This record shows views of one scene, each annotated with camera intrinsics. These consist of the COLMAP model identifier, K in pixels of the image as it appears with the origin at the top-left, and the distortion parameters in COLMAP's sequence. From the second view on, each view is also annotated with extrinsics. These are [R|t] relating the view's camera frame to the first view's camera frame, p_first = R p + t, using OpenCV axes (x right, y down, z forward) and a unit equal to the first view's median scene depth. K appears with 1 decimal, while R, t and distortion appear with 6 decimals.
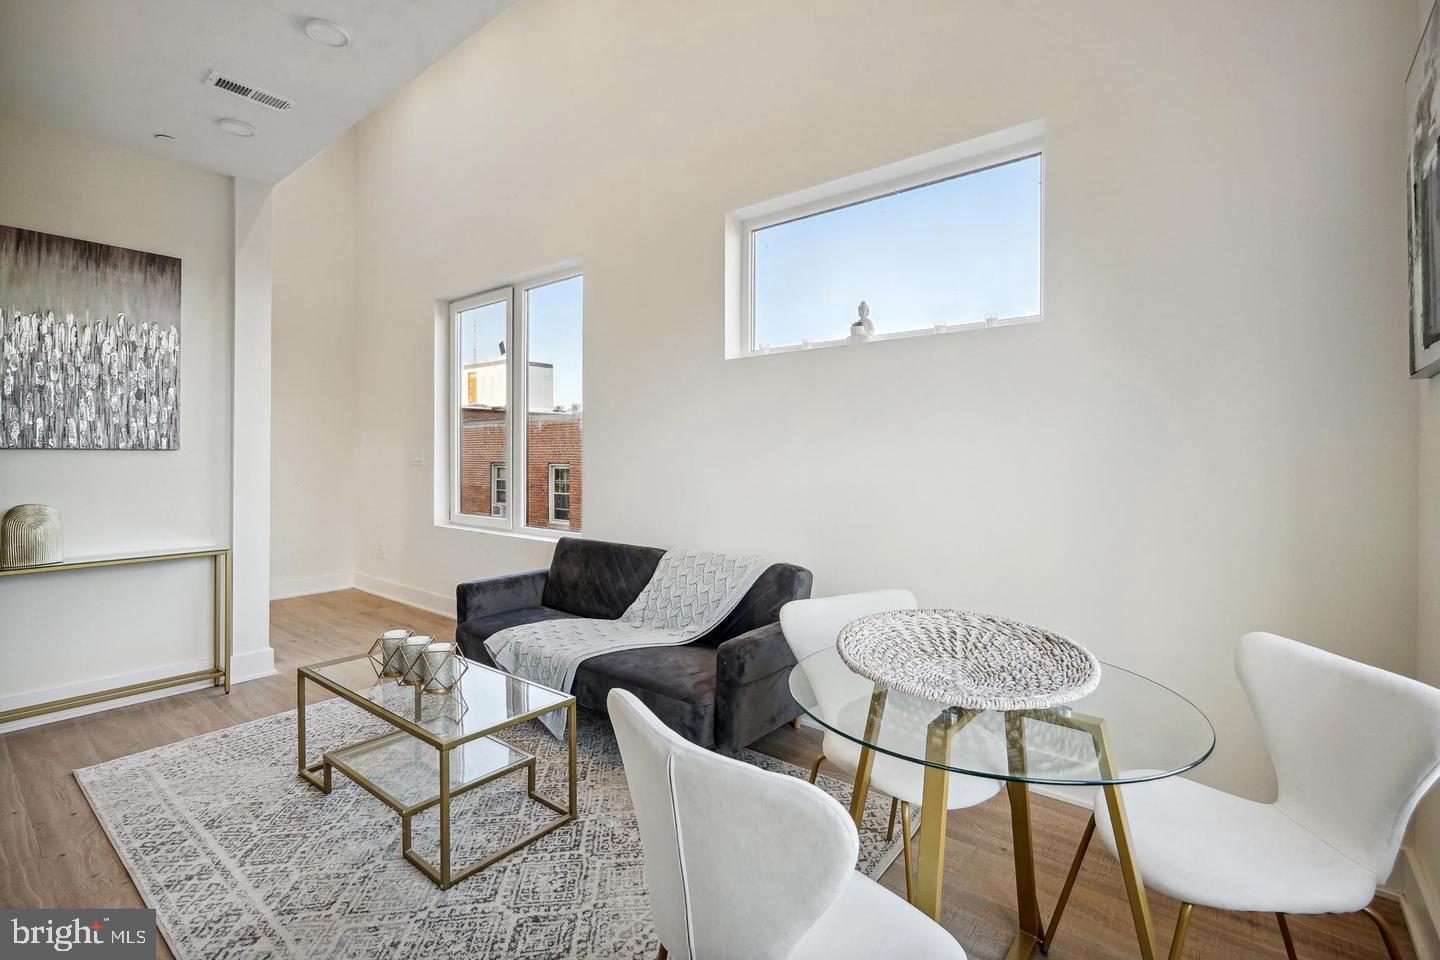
lens RADIAL K [[645.8, 0, 718.4], [0, 645.8, 457.1], [0, 0, 1]] dist [0.000106, -0.000061]
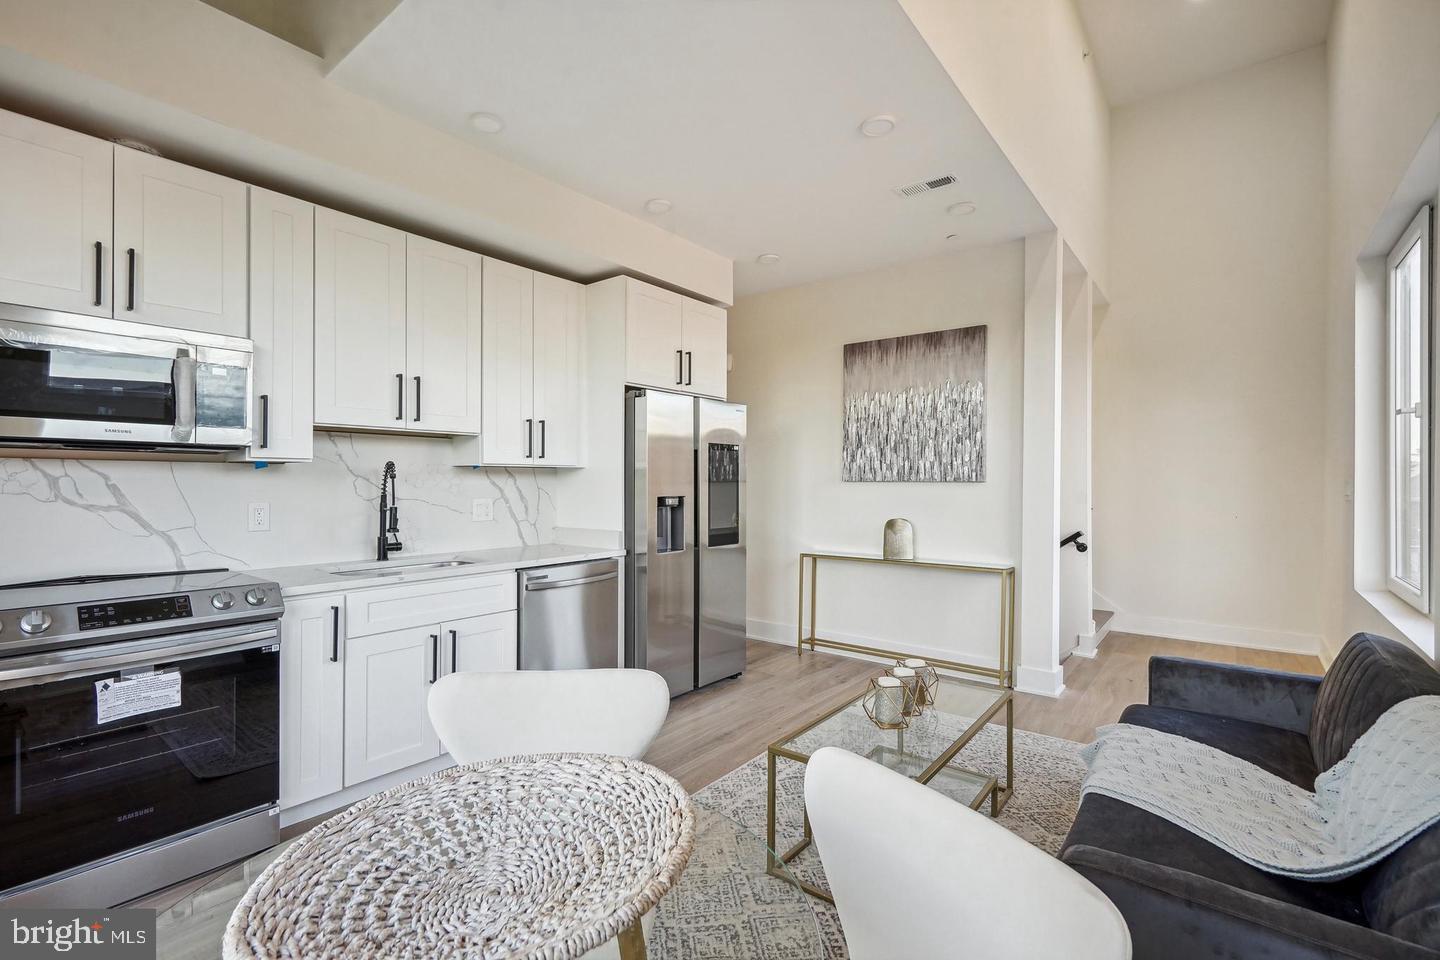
lens RADIAL K [[656.1, 0, 720.0], [0, 656.1, 480.0], [0, 0, 1]] dist [0.000038, 0.000010]
pose [[0.012445, -0.001123, -0.999922, 0.416067], [-0.001879, 0.999998, -0.001146, -0.012915], [0.999921, 0.001893, 0.012443, 0.510664]]
